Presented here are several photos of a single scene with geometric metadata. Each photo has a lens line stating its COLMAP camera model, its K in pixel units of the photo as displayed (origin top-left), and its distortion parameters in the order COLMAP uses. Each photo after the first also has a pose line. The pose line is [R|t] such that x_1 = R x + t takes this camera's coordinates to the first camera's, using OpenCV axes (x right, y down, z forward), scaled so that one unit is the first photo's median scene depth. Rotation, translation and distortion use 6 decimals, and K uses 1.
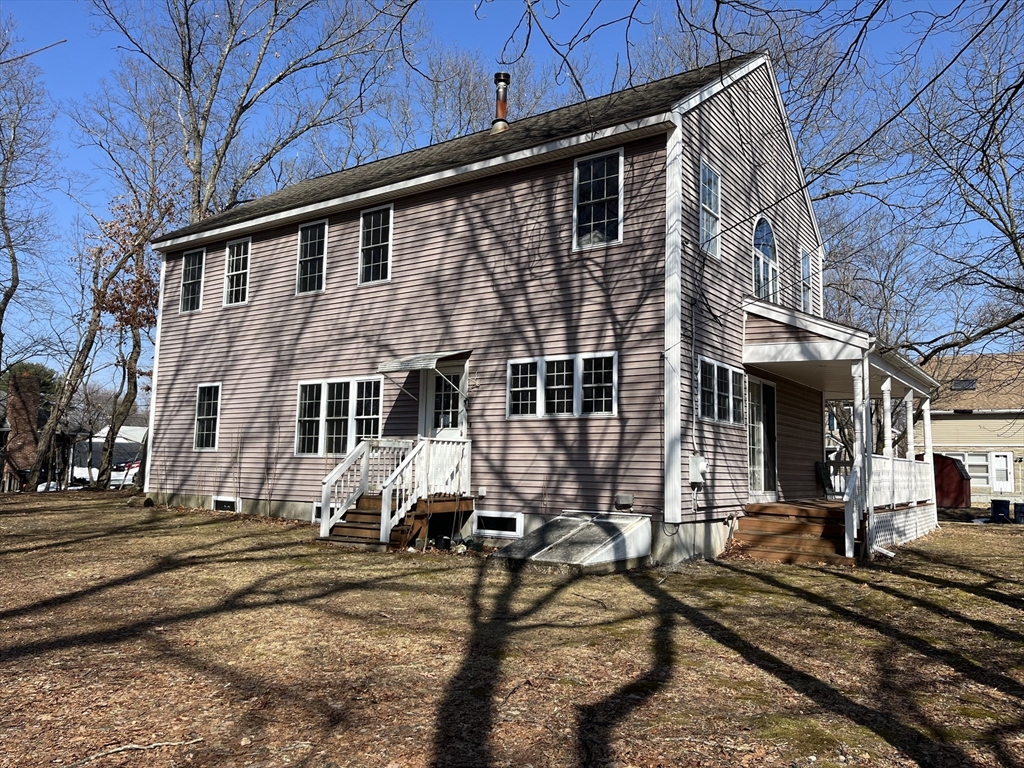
lens RADIAL K [[774.1, 0, 520.8], [0, 774.1, 382.9], [0, 0, 1]] dist [0.064115, -0.088089]
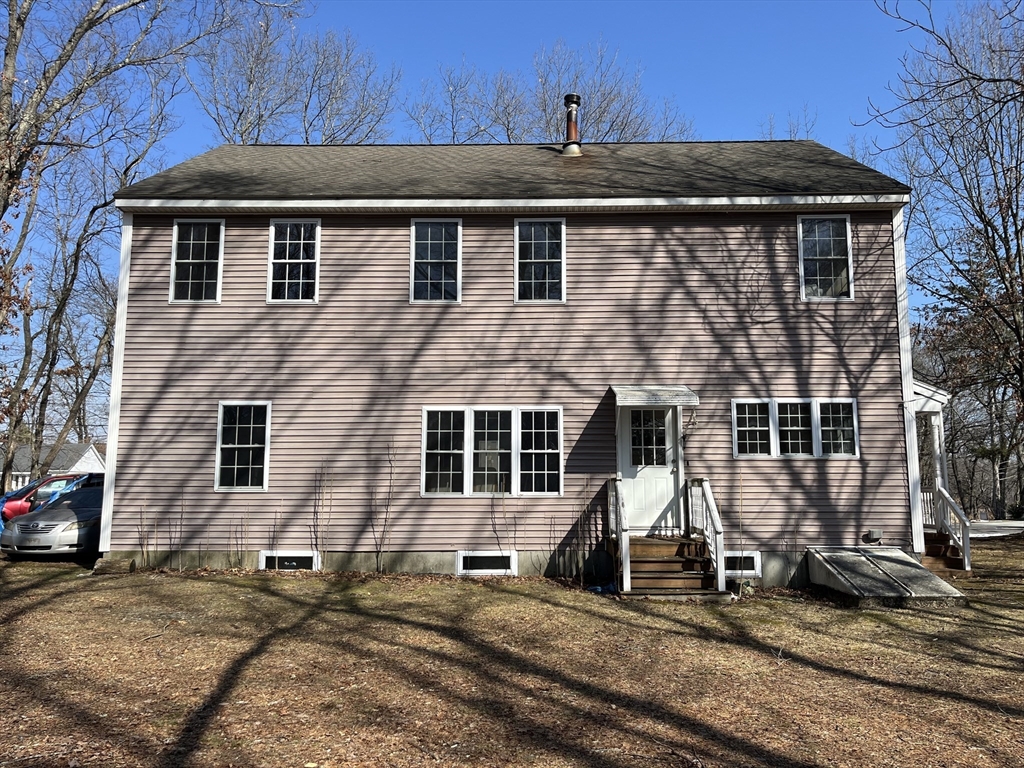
lens RADIAL K [[774.1, 0, 512.1], [0, 774.1, 385.7], [0, 0, 1]] dist [0.064115, -0.088089]
pose [[0.836107, 0.053774, 0.545924, -0.752258], [-0.043493, 0.998549, -0.031746, -0.002286], [-0.546839, 0.002799, 0.837233, 0.286578]]
